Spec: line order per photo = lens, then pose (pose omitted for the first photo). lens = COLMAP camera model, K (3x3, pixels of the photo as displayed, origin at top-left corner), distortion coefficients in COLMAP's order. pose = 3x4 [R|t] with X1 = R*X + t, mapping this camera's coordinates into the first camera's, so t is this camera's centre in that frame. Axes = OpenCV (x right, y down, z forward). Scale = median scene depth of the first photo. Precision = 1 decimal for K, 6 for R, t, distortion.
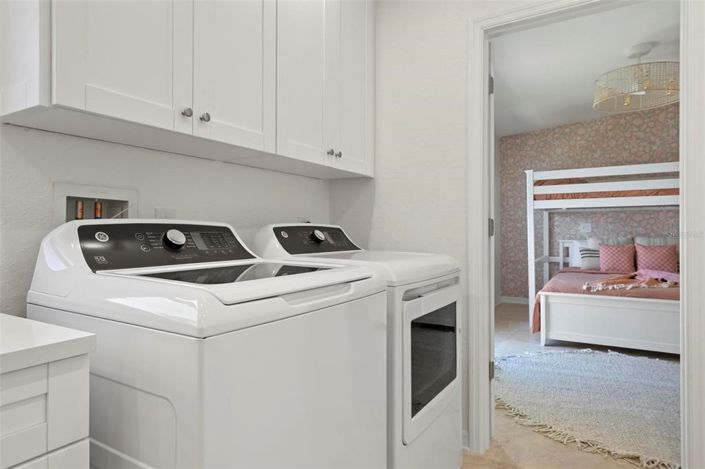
lens RADIAL K [[434.3, 0, 360.0], [0, 434.3, 227.3], [0, 0, 1]] dist [0.039901, 0.003950]
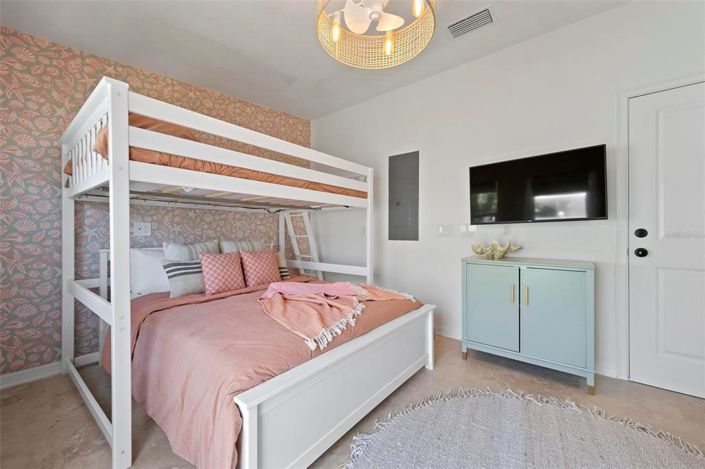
lens RADIAL K [[282.6, 0, 349.4], [0, 282.6, 234.7], [0, 0, 1]] dist [0.010802, 0.002330]
pose [[0.167511, -0.000600, 0.985870, 0.163402], [-0.006742, 0.999976, 0.001755, 0.007895], [-0.985847, -0.006941, 0.167503, 0.740726]]
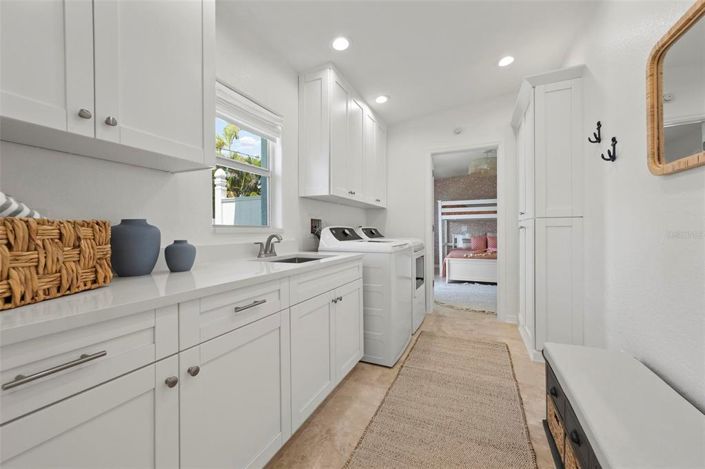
lens RADIAL K [[282.6, 0, 353.6], [0, 282.6, 226.5], [0, 0, 1]] dist [0.010802, 0.002330]
pose [[0.993818, 0.003452, 0.110964, -0.164040], [-0.003085, 0.999989, -0.003476, -0.002196], [-0.110975, 0.003112, 0.993818, -0.282729]]
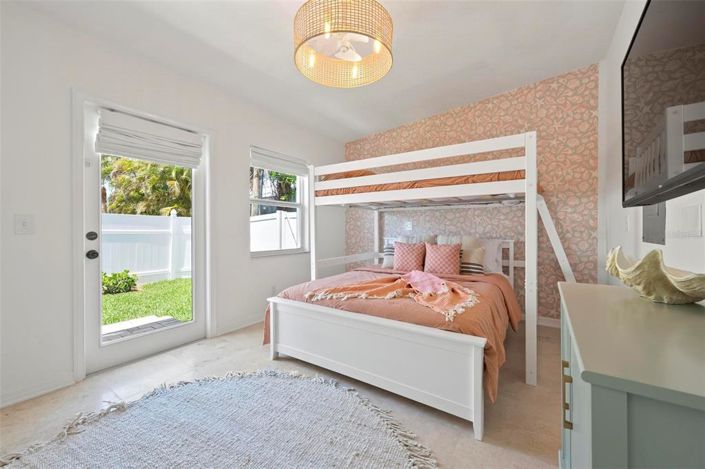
lens RADIAL K [[282.6, 0, 352.9], [0, 282.6, 229.7], [0, 0, 1]] dist [0.010802, 0.002330]
pose [[0.997155, 0.005997, -0.075134, 0.523362], [-0.005222, 0.999931, 0.010519, 0.004300], [0.075192, -0.010096, 0.997118, 0.381687]]
